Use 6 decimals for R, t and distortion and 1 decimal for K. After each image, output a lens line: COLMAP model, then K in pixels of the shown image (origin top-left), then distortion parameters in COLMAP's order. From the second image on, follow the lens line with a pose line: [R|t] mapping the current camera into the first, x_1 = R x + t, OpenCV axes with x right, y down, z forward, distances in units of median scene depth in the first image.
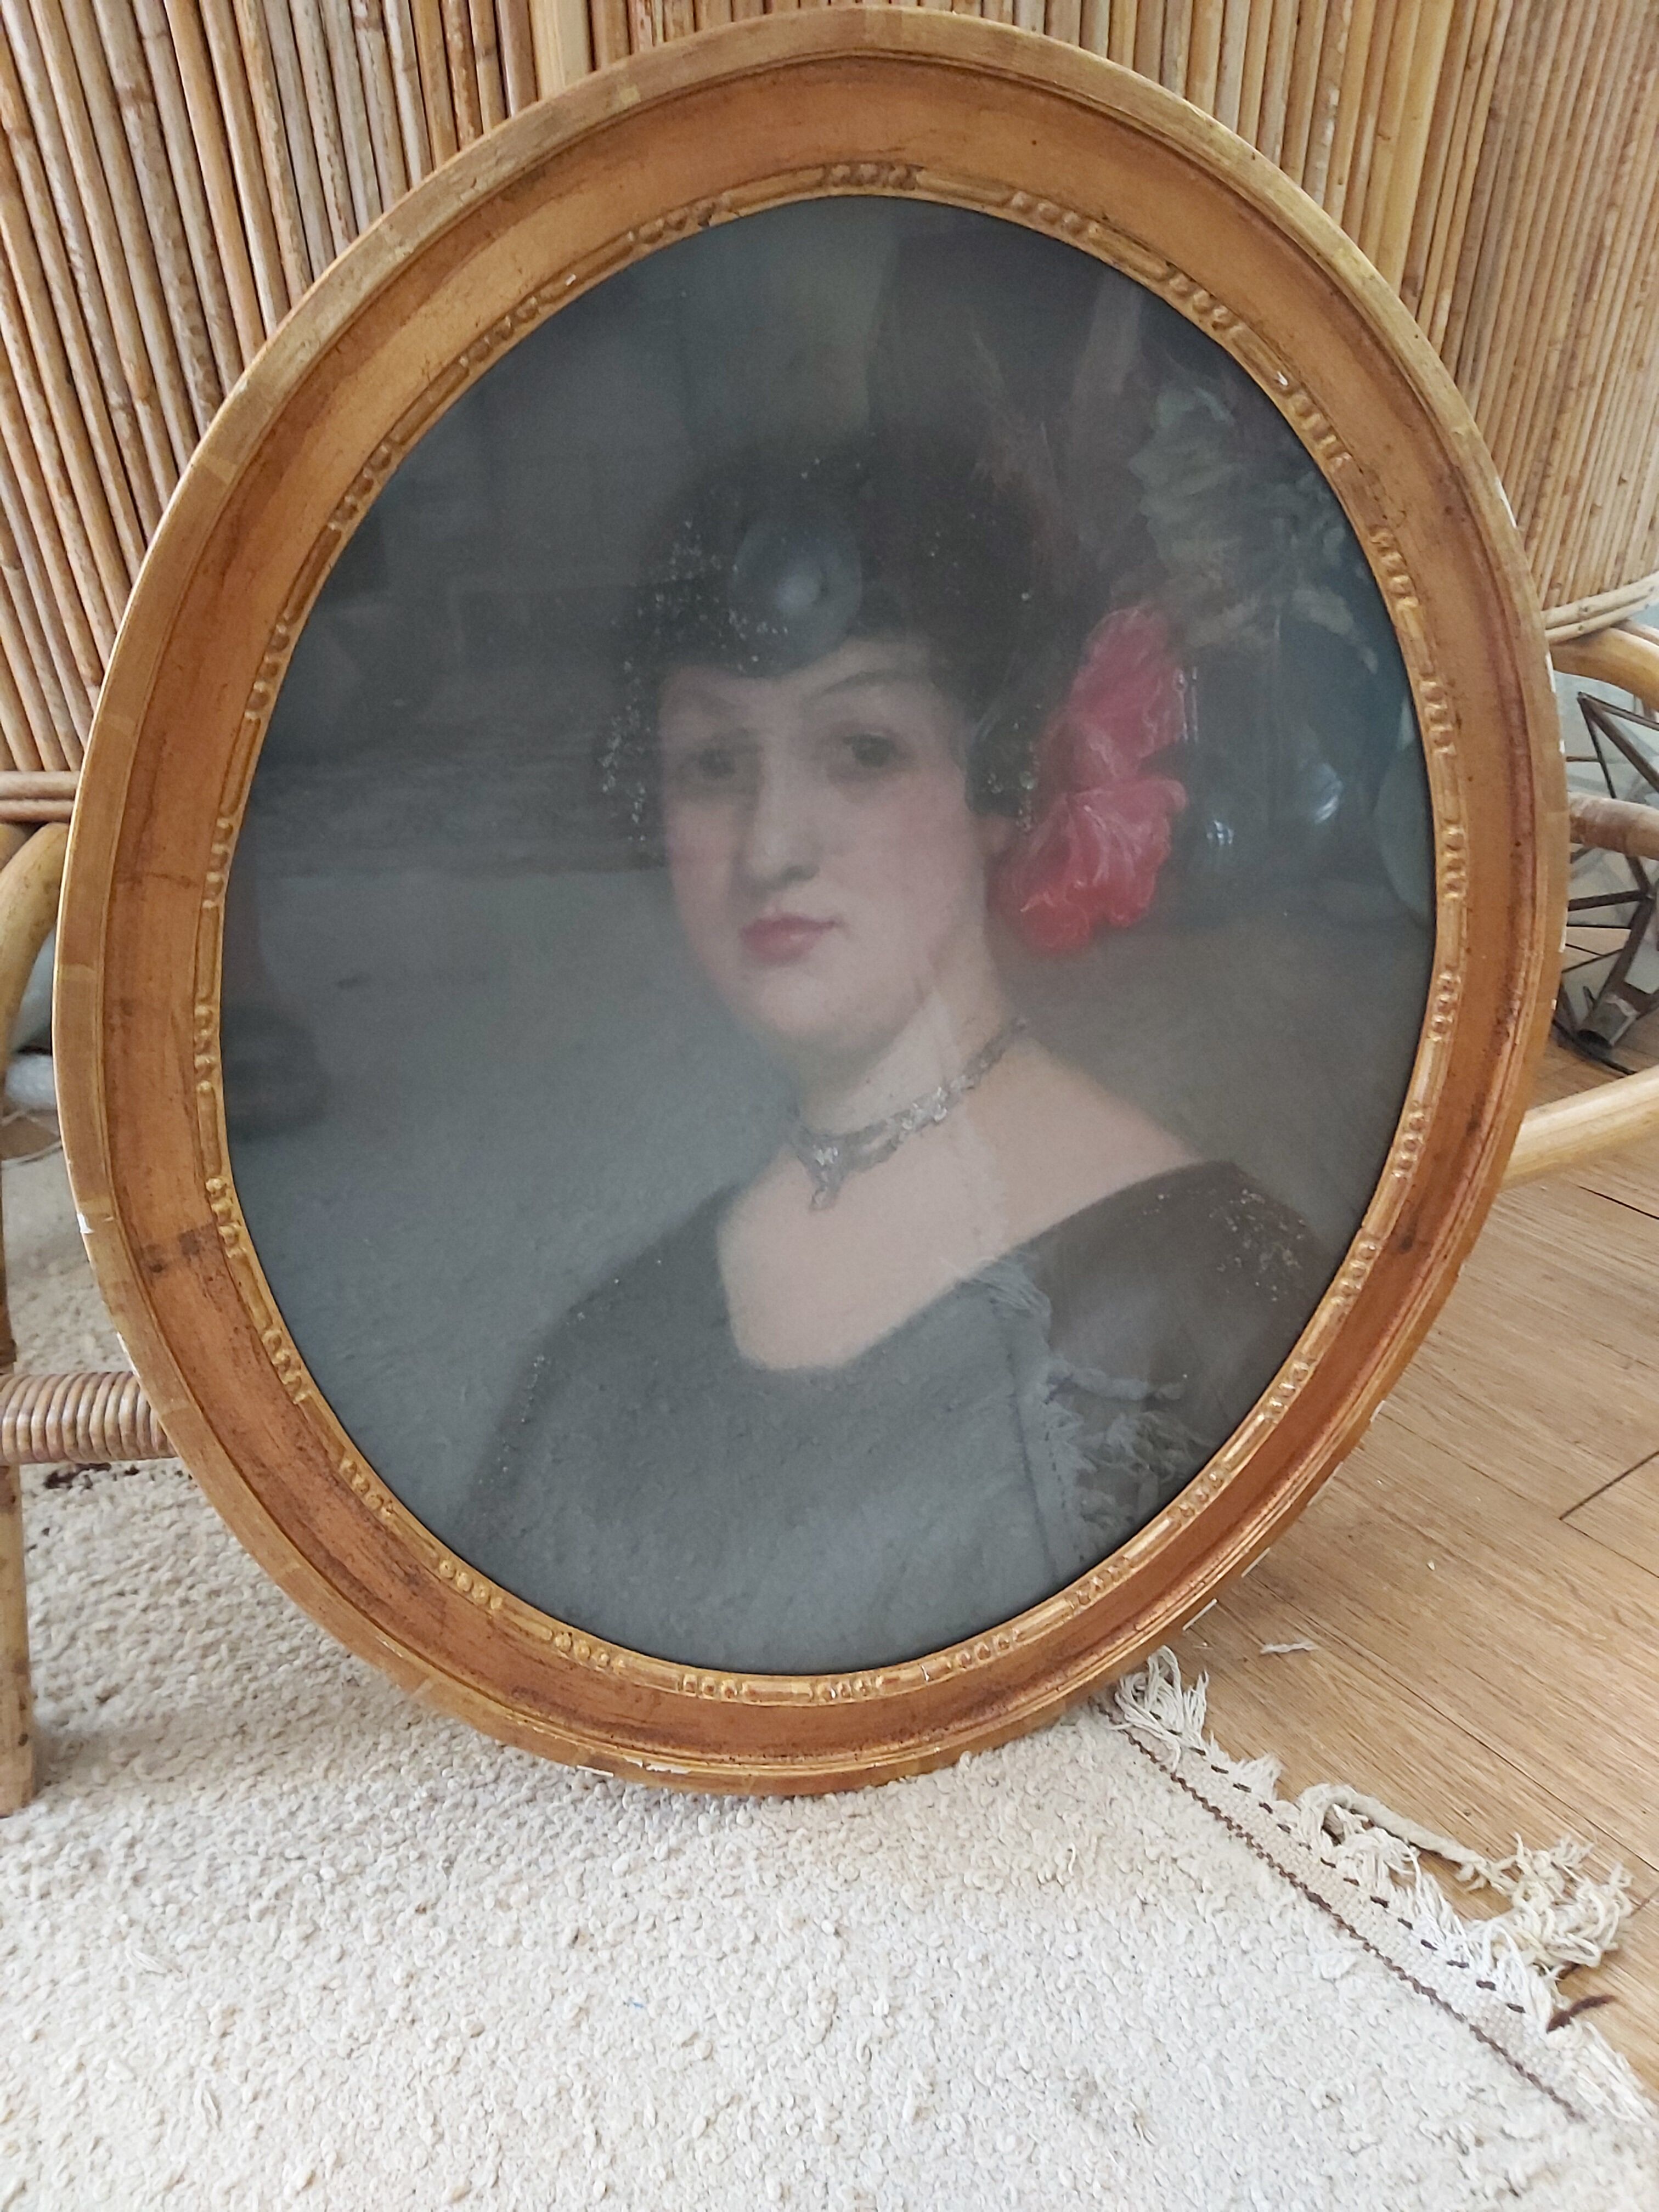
lens RADIAL K [[1637.1, 0, 783.0], [0, 1637.1, 1106.2], [0, 0, 1]] dist [0.099094, -0.135206]
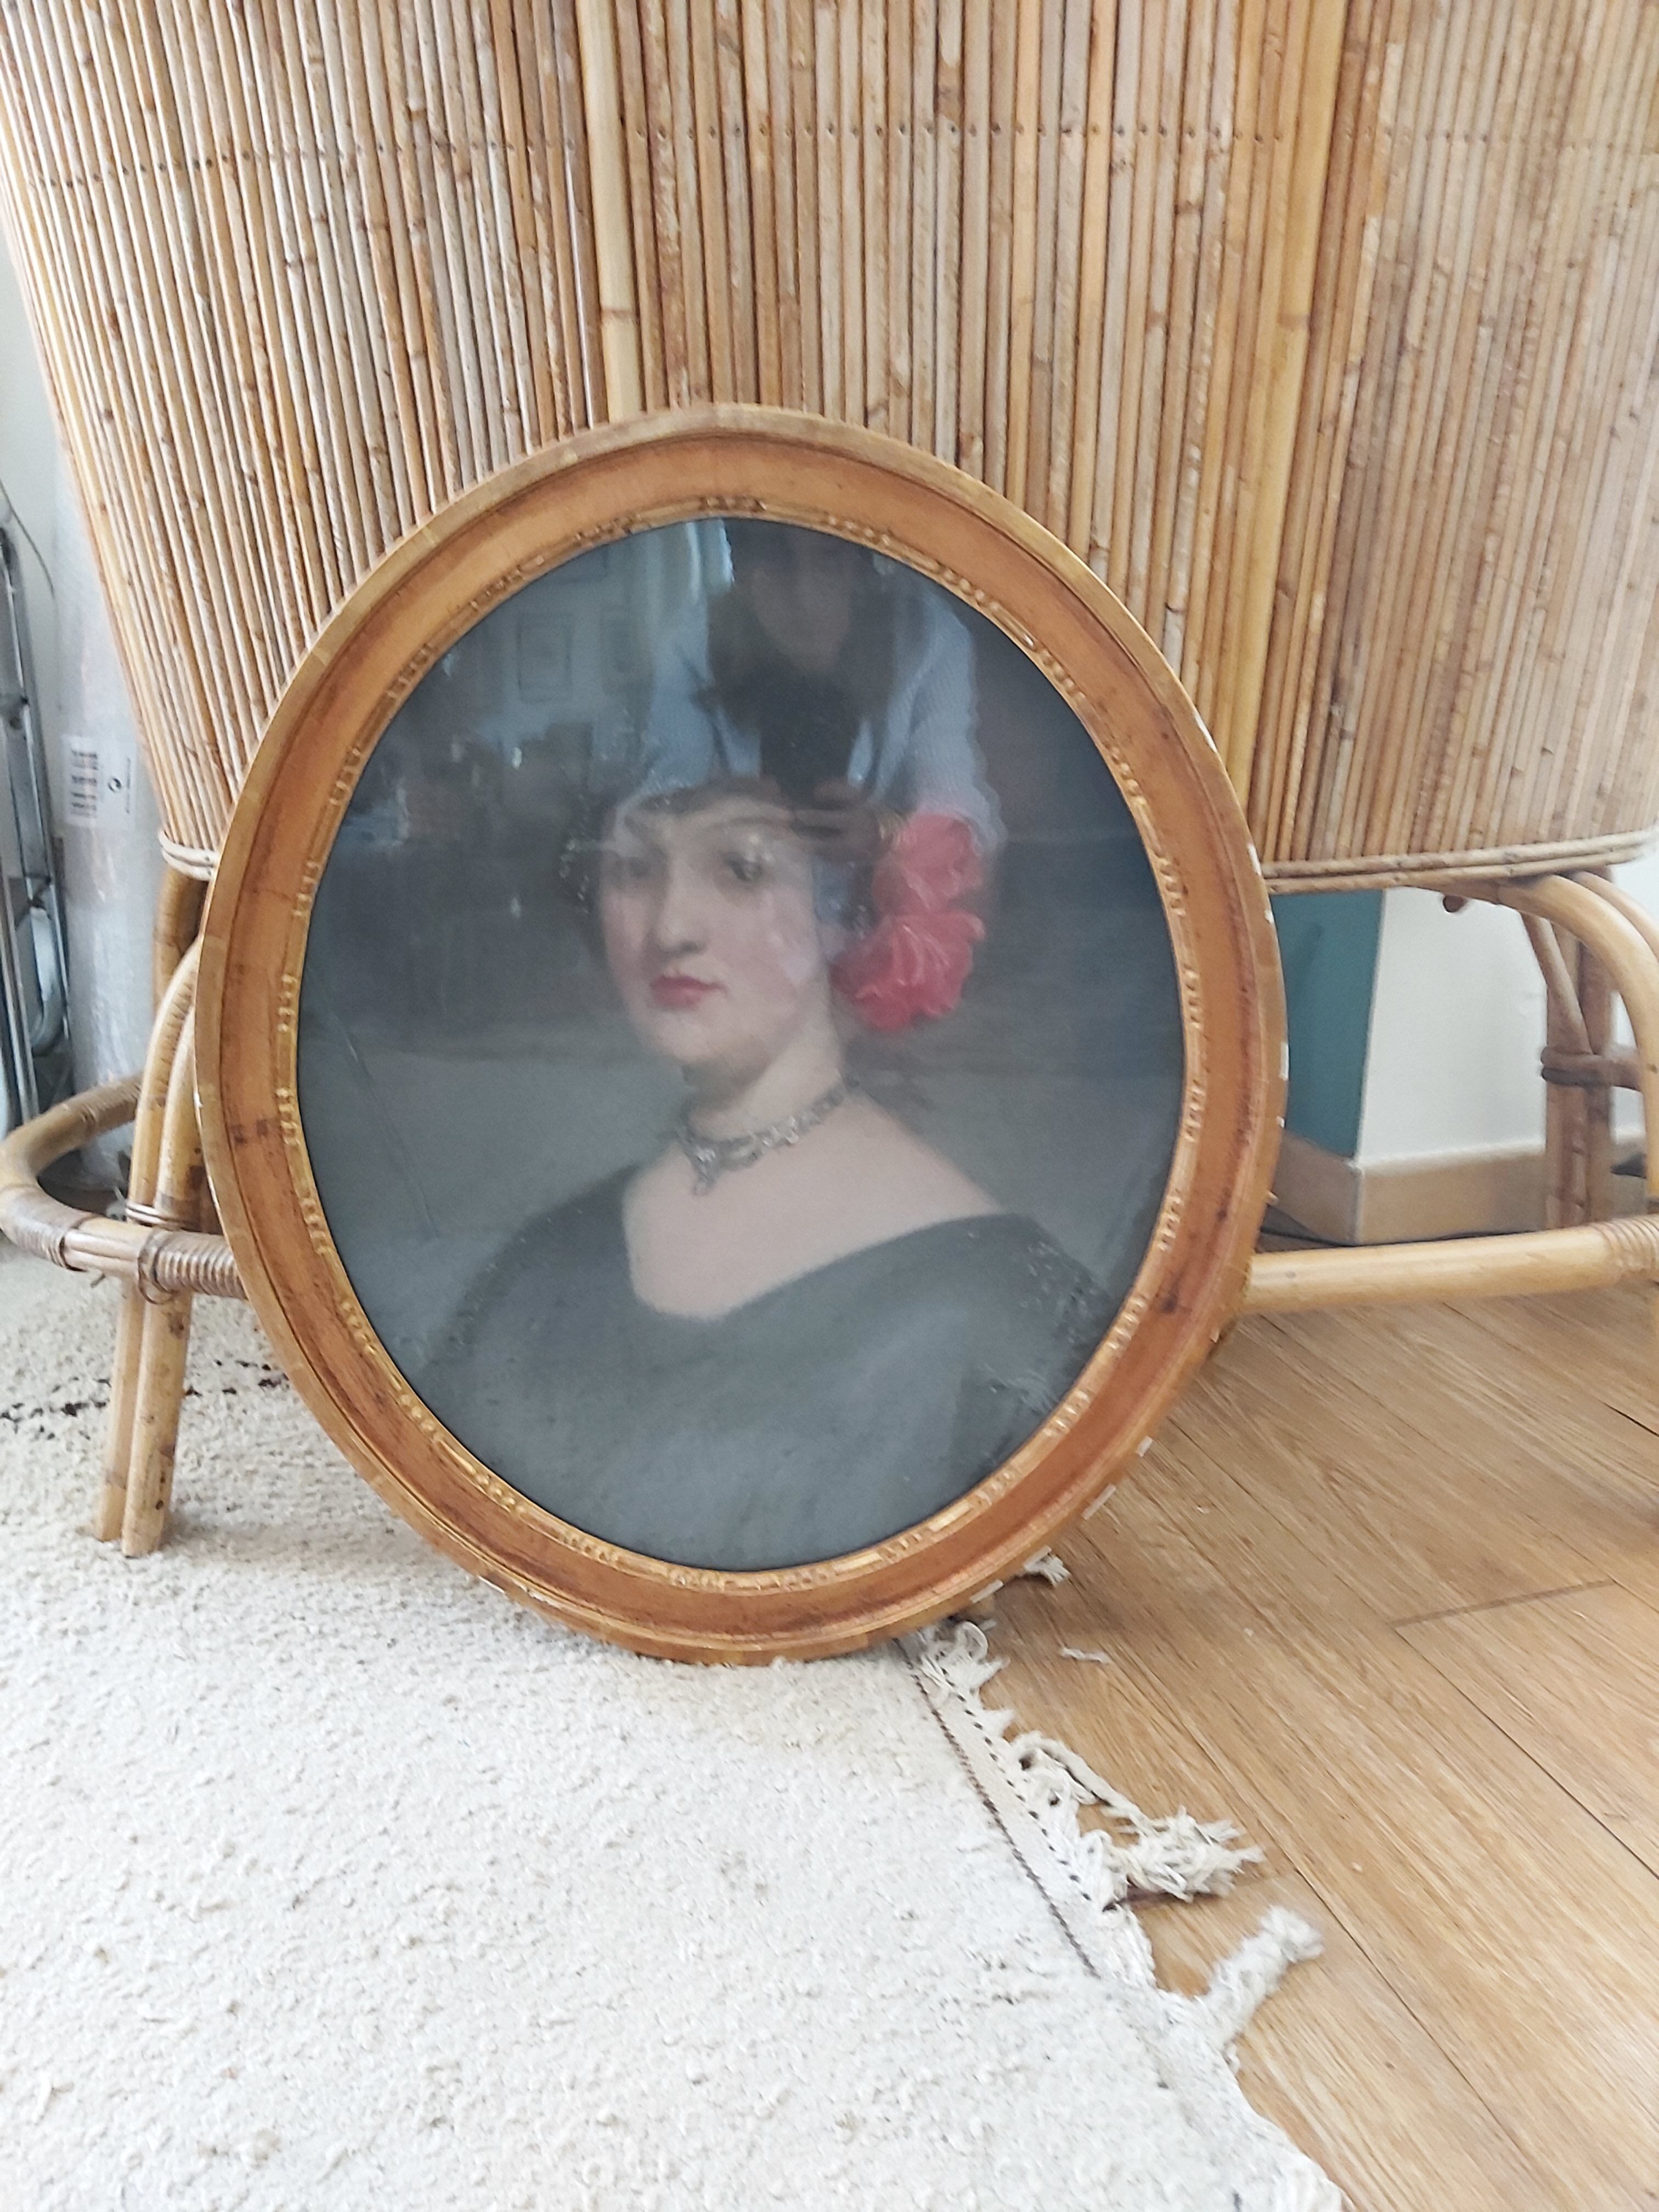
lens RADIAL K [[1527.3, 0, 736.4], [0, 1527.3, 1091.6], [0, 0, 1]] dist [0.161628, -0.238105]
pose [[0.950828, 0.120827, -0.285177, 0.425227], [-0.162766, 0.978302, -0.128190, 0.143138], [0.263501, 0.168304, 0.949864, -0.251399]]
